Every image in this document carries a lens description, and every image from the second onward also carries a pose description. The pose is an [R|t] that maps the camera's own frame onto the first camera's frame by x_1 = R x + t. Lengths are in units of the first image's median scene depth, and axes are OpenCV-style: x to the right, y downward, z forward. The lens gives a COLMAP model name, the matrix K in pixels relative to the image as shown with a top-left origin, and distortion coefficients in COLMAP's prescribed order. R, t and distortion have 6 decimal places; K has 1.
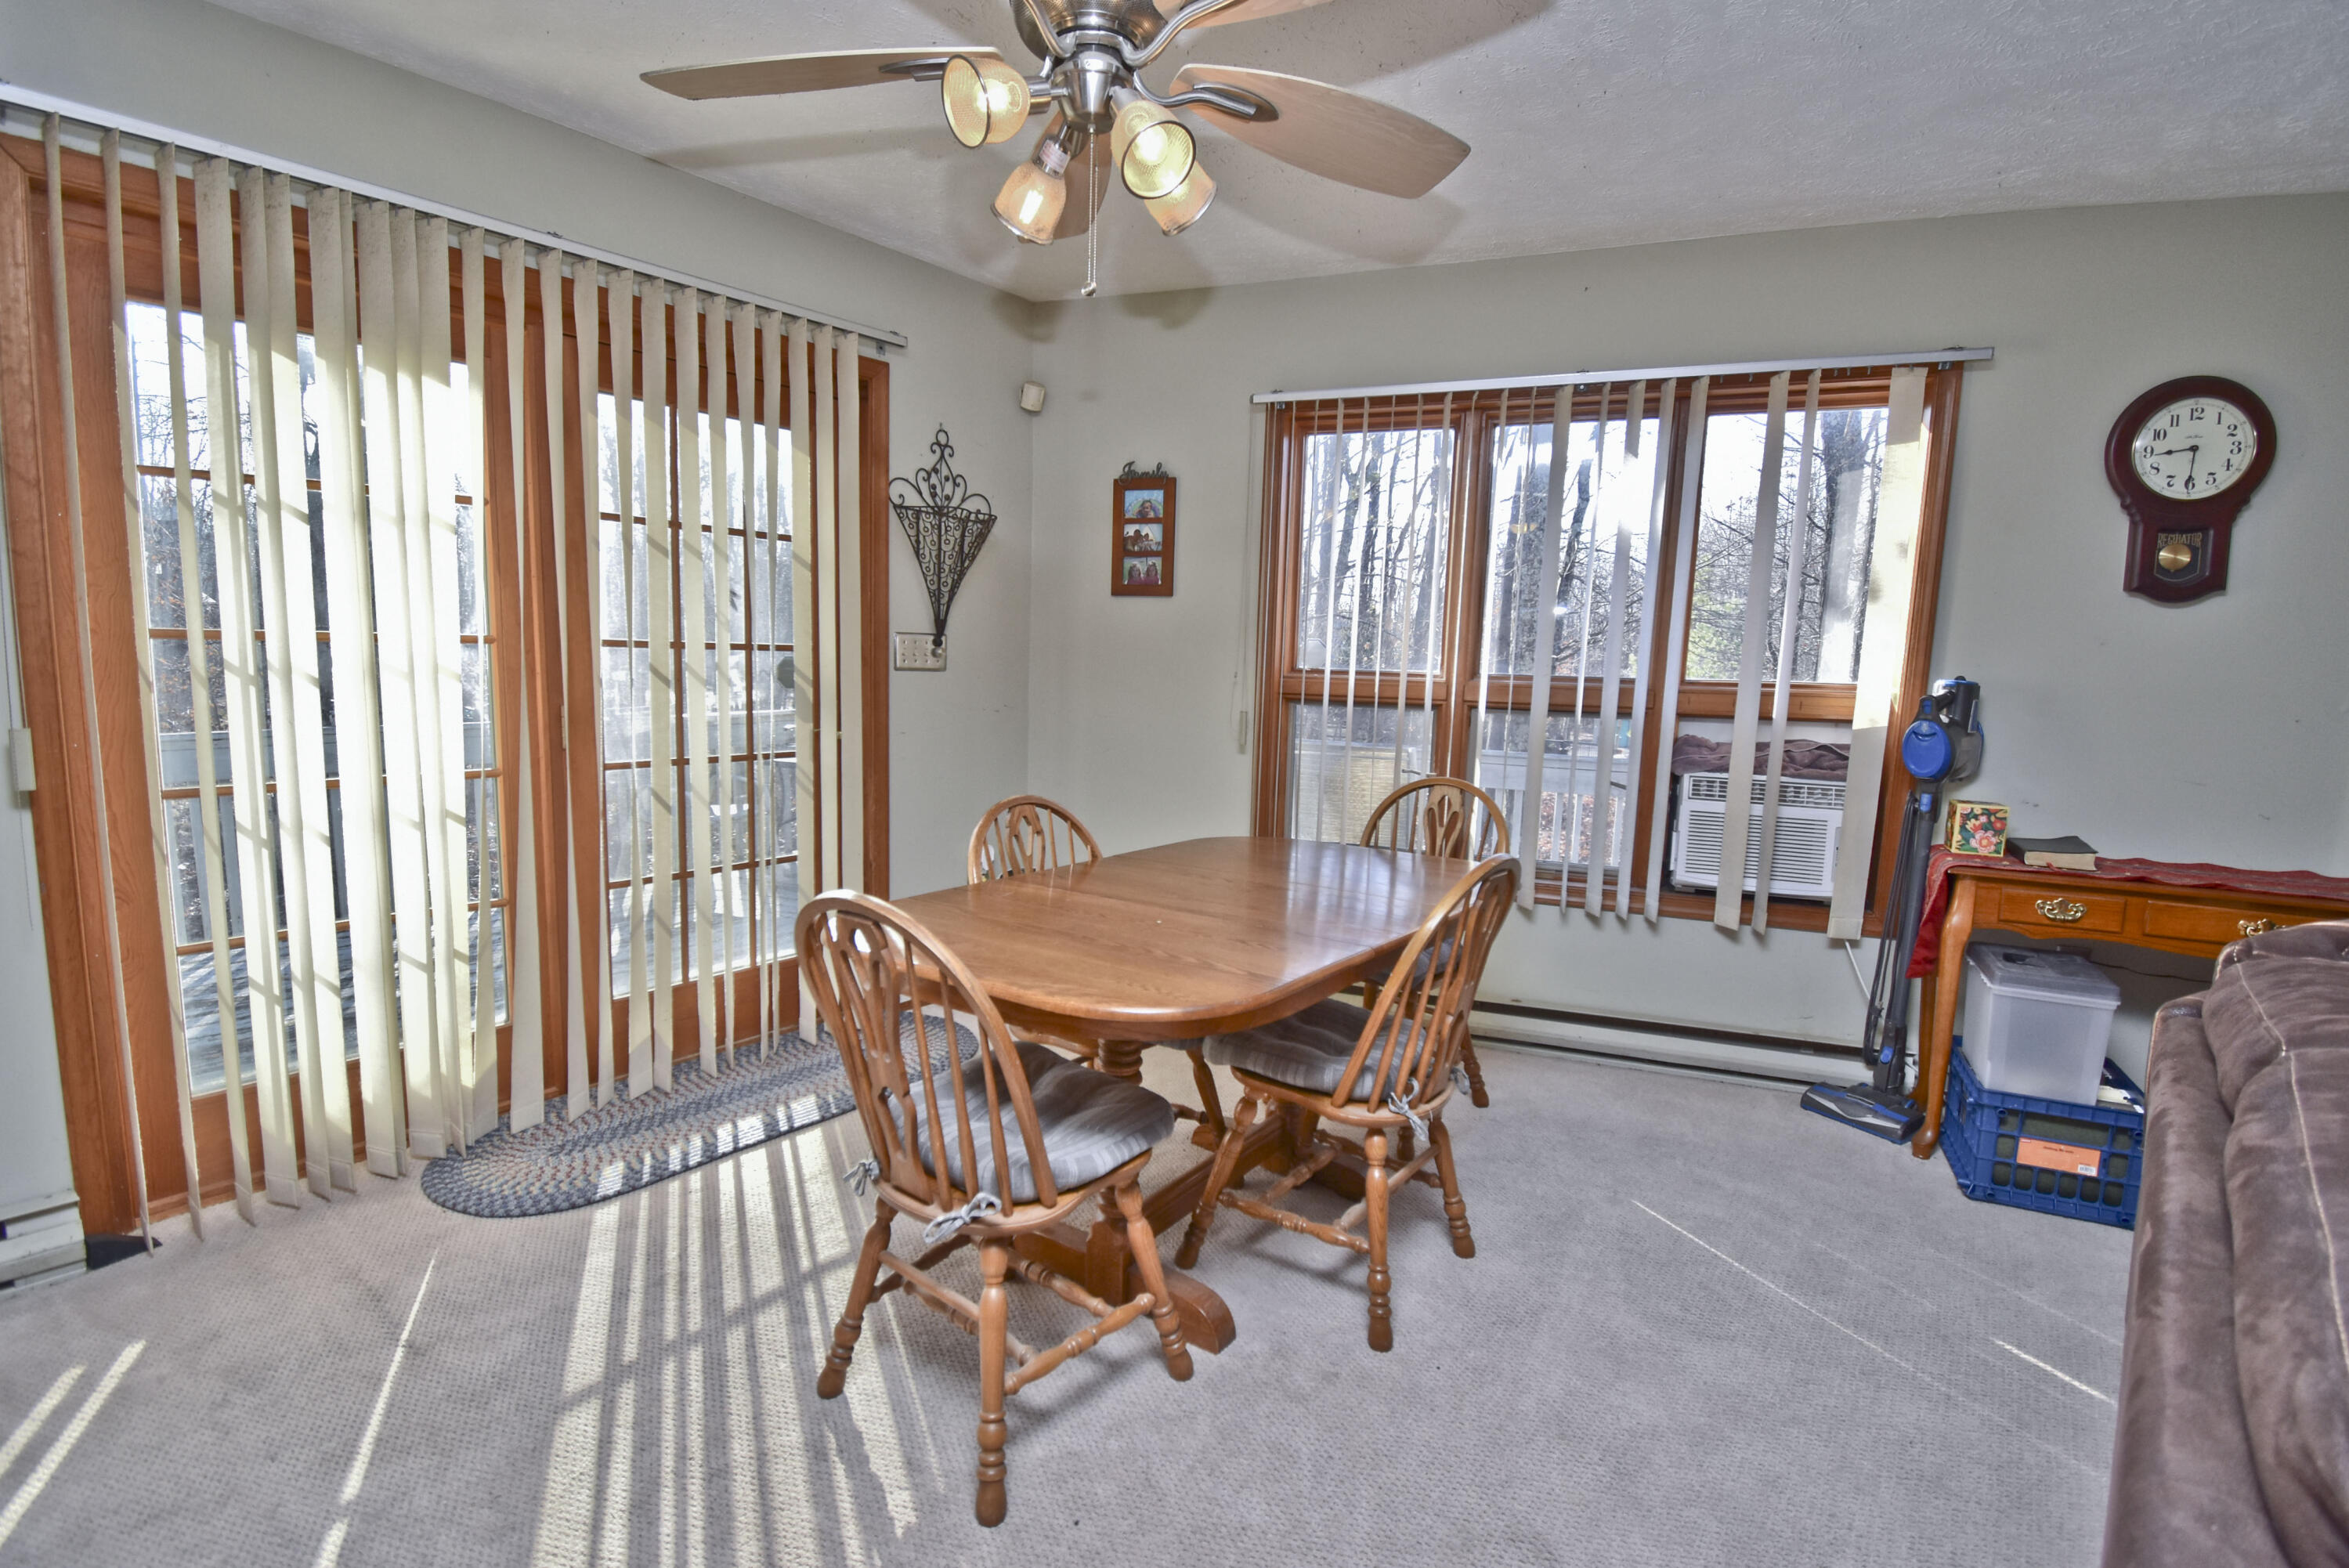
lens RADIAL K [[1080.3, 0, 1181.0], [0, 1080.3, 785.5], [0, 0, 1]] dist [0.020403, -0.026544]
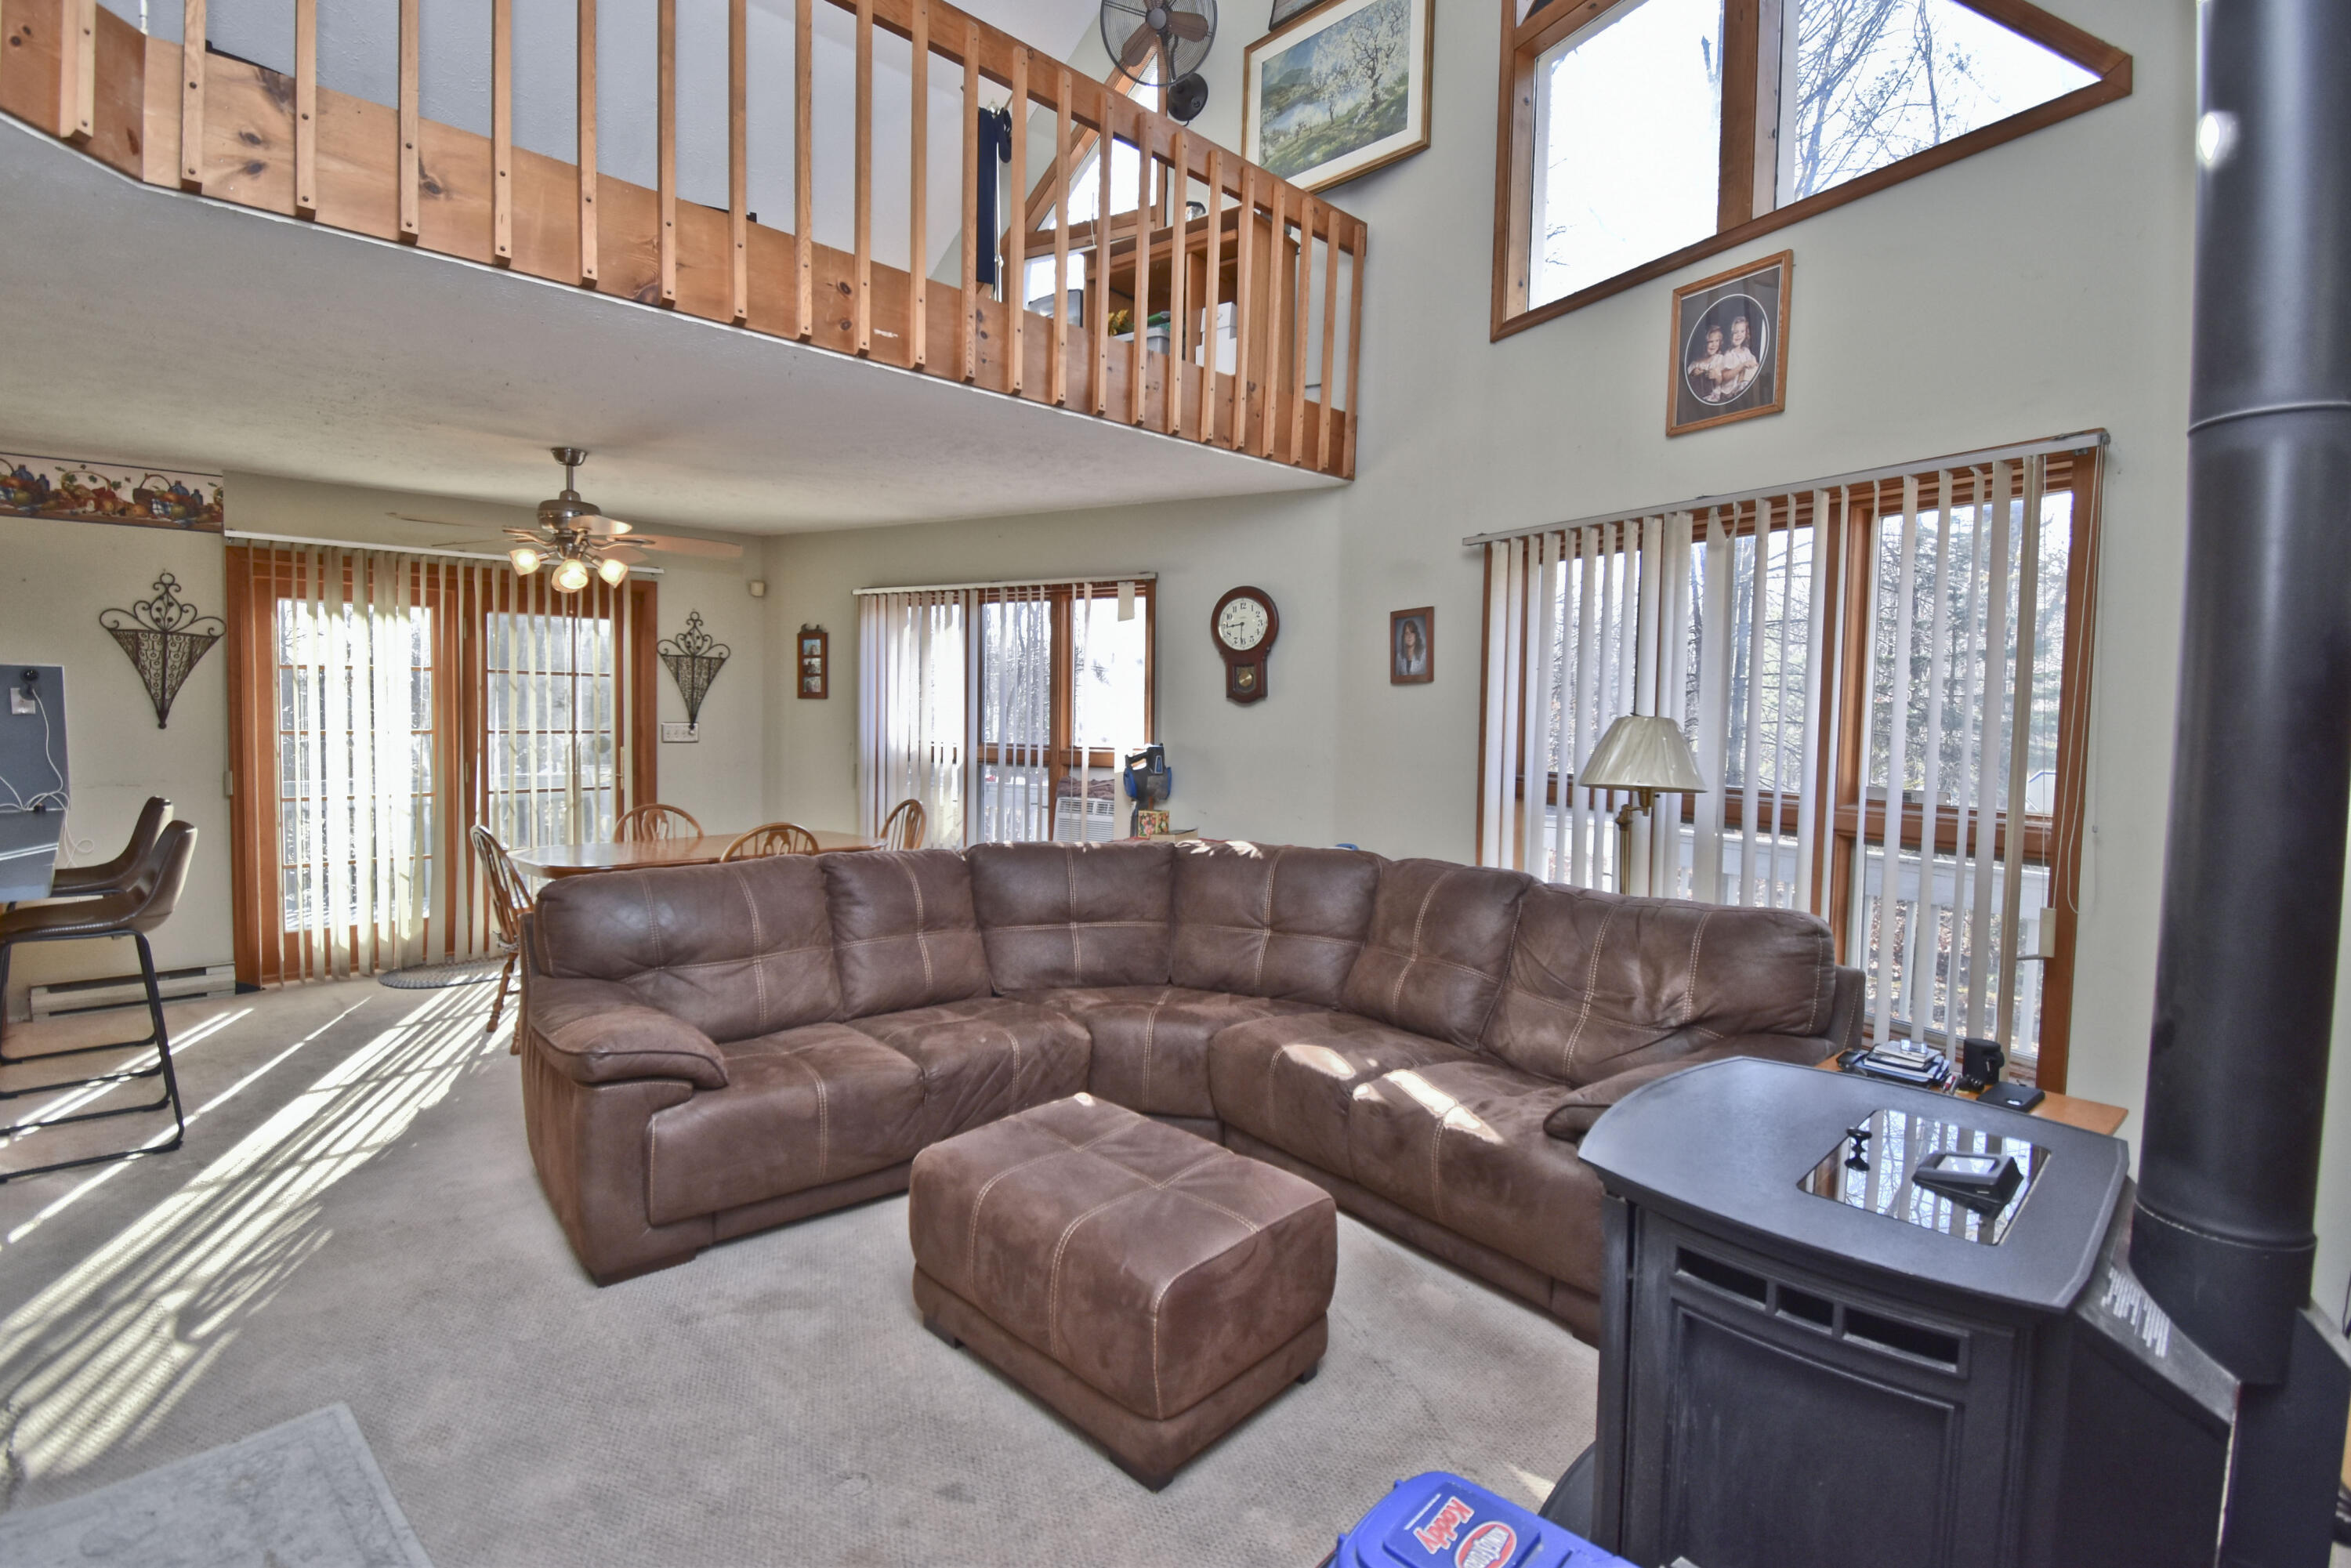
lens RADIAL K [[1068.8, 0, 1129.1], [0, 1068.8, 759.0], [0, 0, 1]] dist [0.018071, -0.026591]
pose [[0.991015, -0.004380, -0.133677, 0.919803], [-0.007446, 0.996107, -0.087843, 0.089023], [0.133541, 0.088049, 0.987124, -0.818318]]
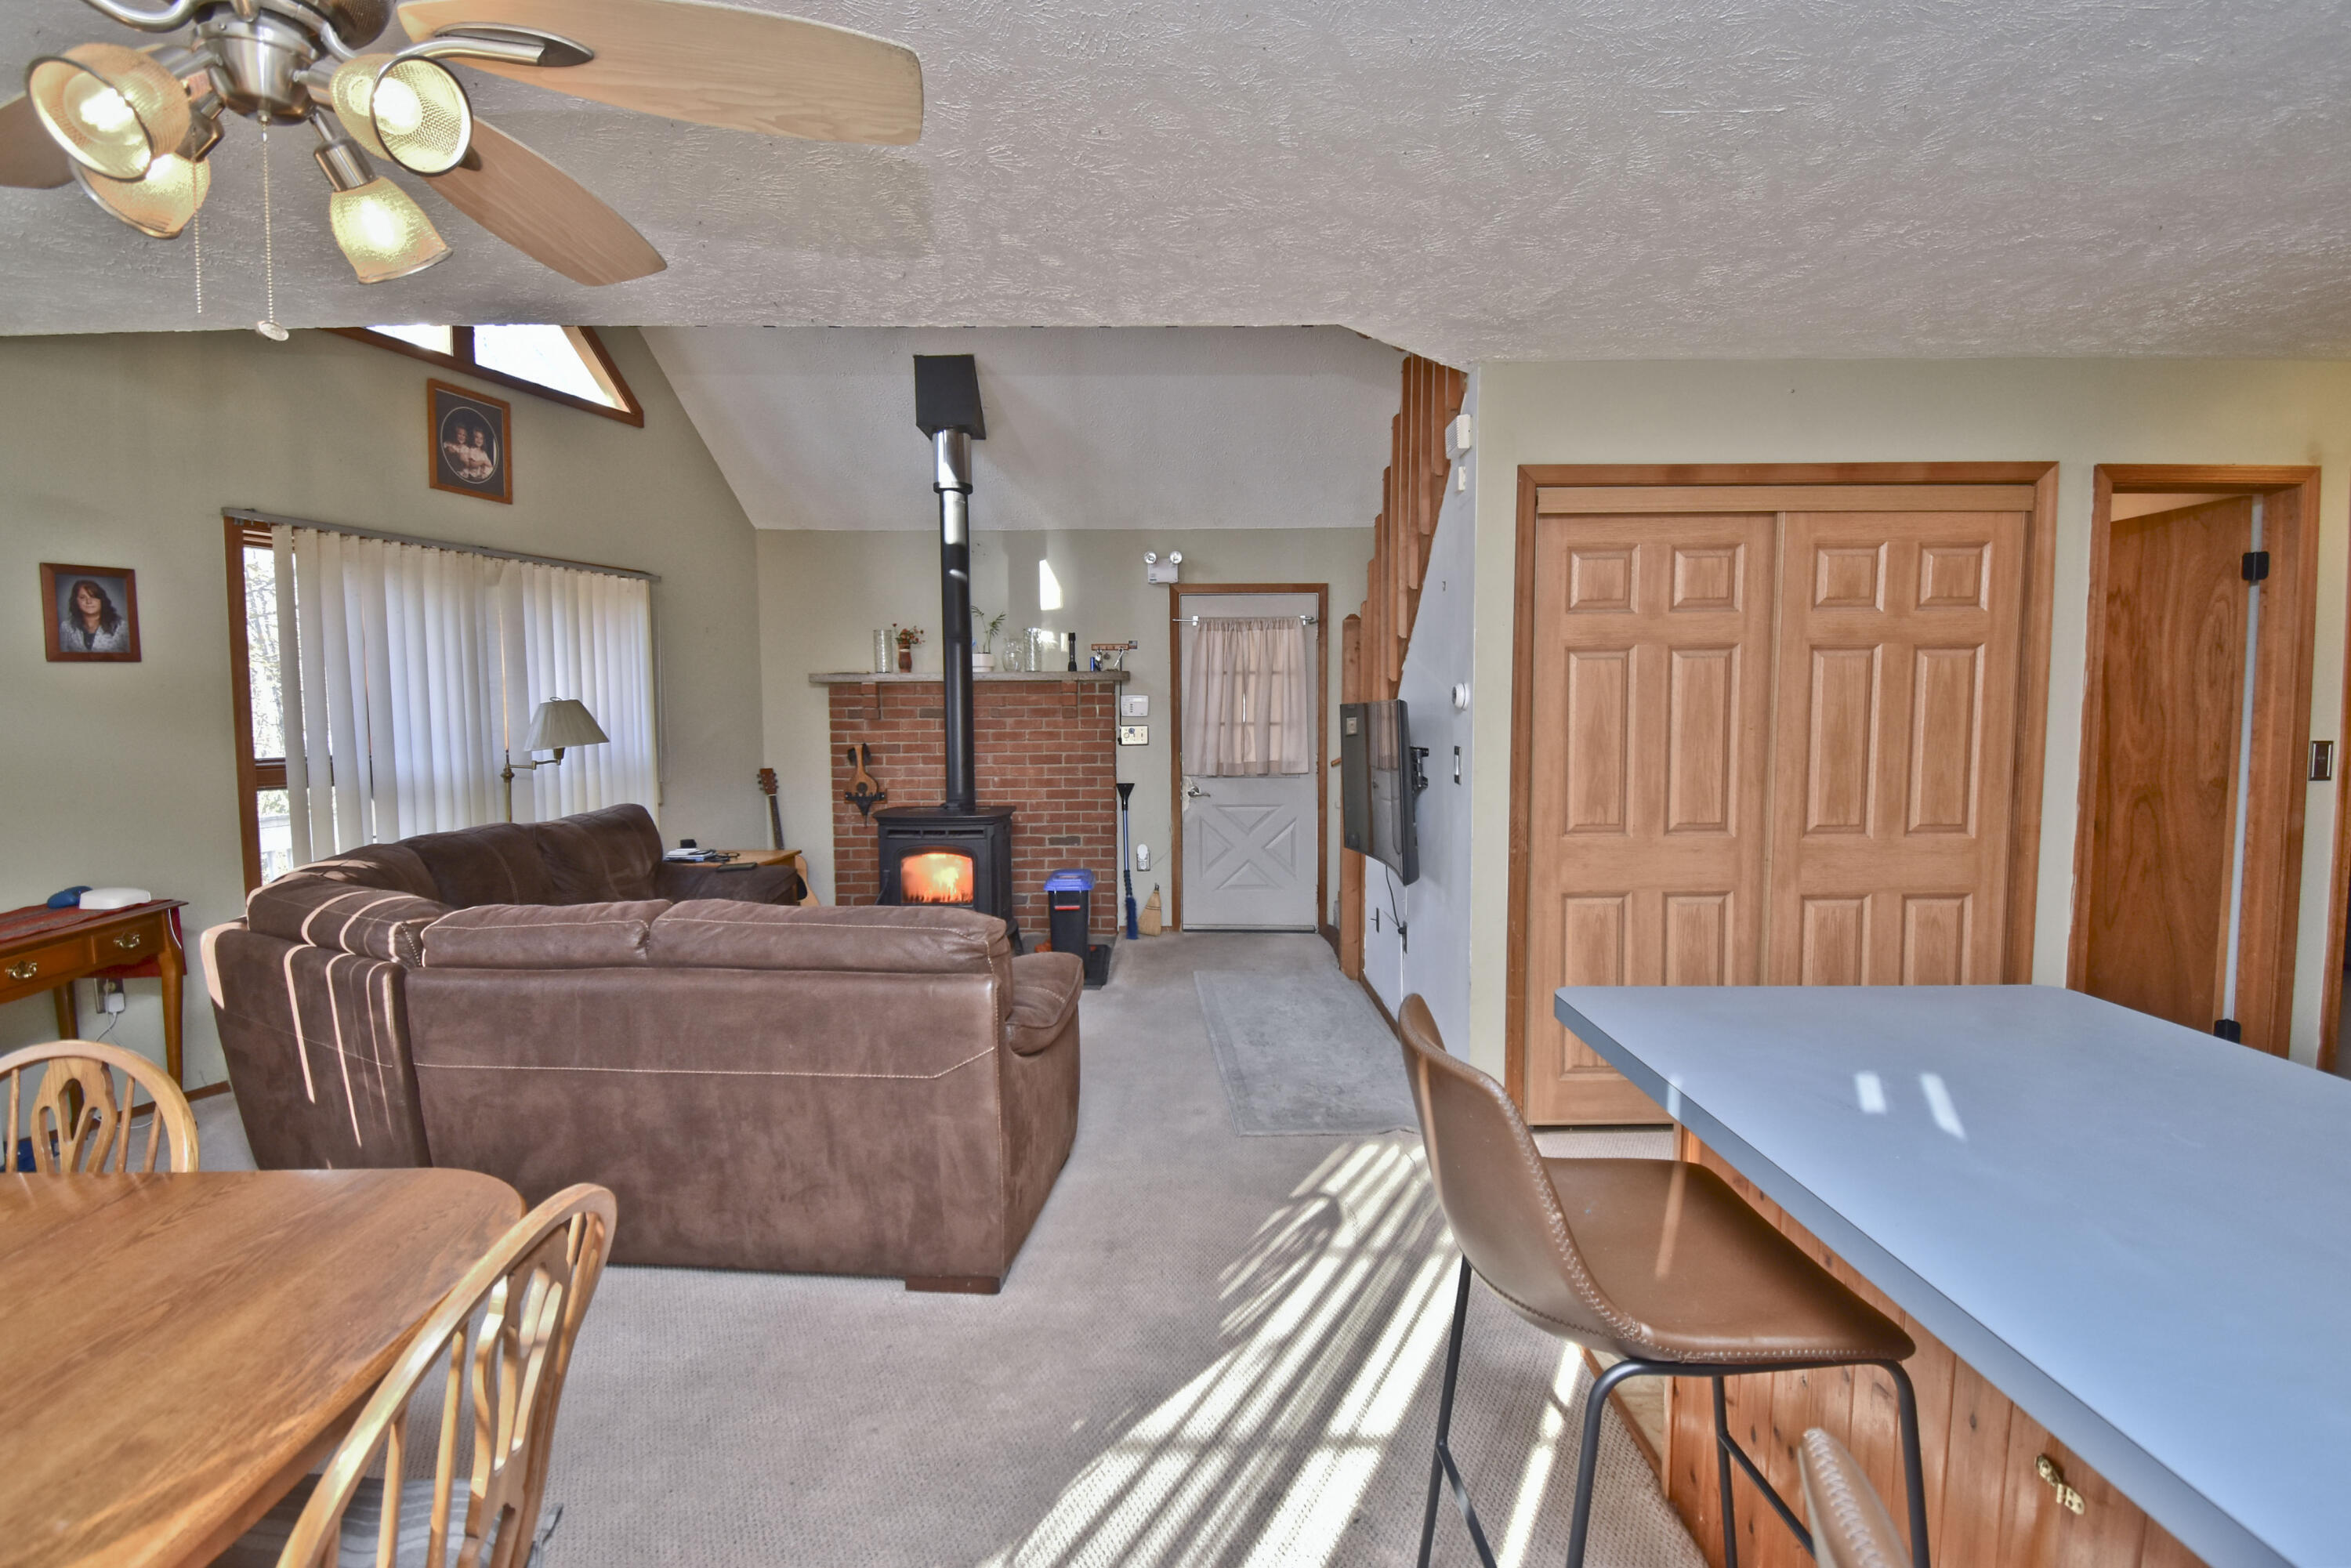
lens RADIAL K [[1081.2, 0, 1182.0], [0, 1081.2, 785.5], [0, 0, 1]] dist [0.020403, -0.026544]
pose [[-0.624420, -0.080065, 0.776974, -0.577611], [0.095005, 0.979562, 0.177293, -0.123459], [-0.775289, 0.184522, -0.604052, 0.571100]]
